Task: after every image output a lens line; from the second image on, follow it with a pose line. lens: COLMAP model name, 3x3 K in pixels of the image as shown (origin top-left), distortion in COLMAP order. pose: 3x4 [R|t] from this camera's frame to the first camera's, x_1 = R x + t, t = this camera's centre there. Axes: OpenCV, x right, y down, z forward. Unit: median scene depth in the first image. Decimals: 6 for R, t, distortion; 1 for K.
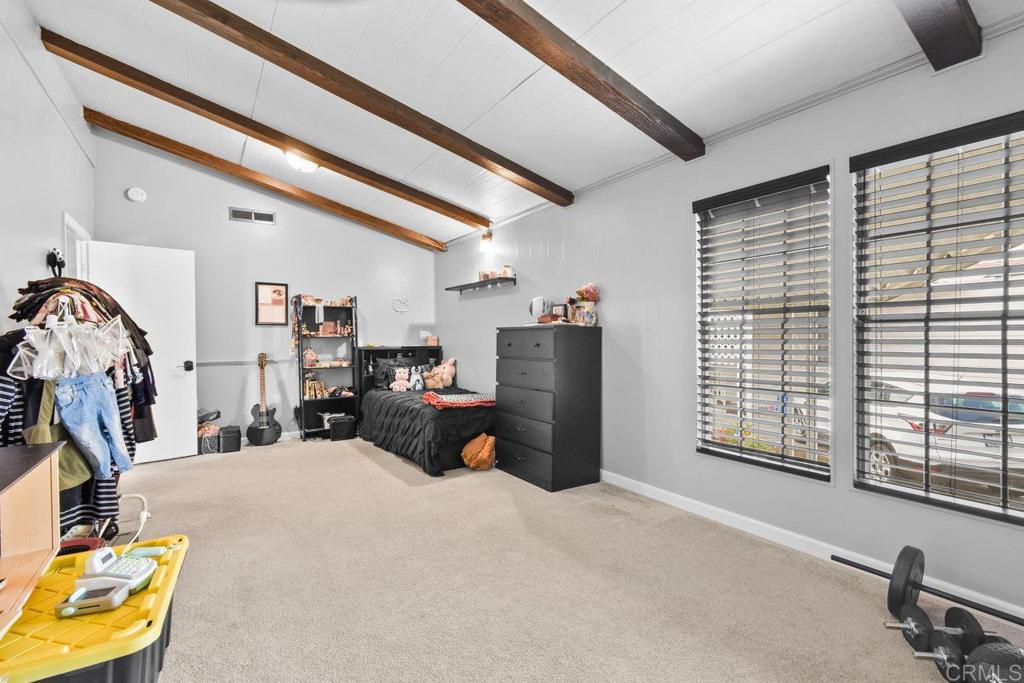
lens RADIAL K [[470.9, 0, 510.8], [0, 470.9, 342.6], [0, 0, 1]] dist [0.000301, 0.001191]
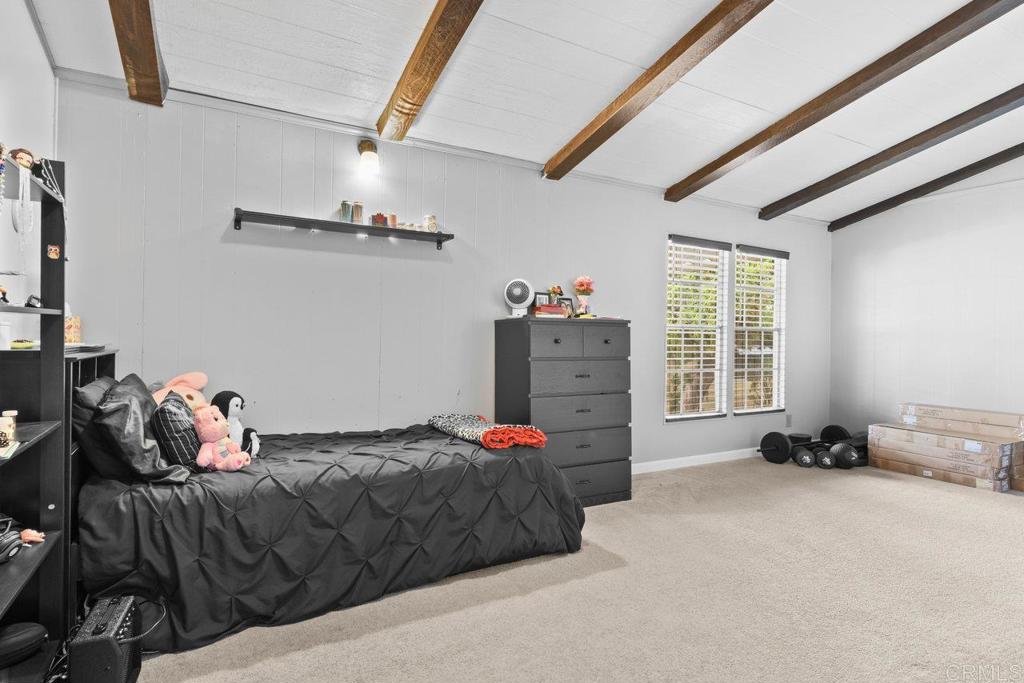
lens RADIAL K [[520.9, 0, 511.2], [0, 520.9, 340.8], [0, 0, 1]] dist [0.000339, 0.000022]
pose [[0.073596, 0.006519, 0.997267, -0.815967], [-0.001970, 0.999978, -0.006391, 0.010271], [-0.997286, -0.001494, 0.073607, 0.980207]]
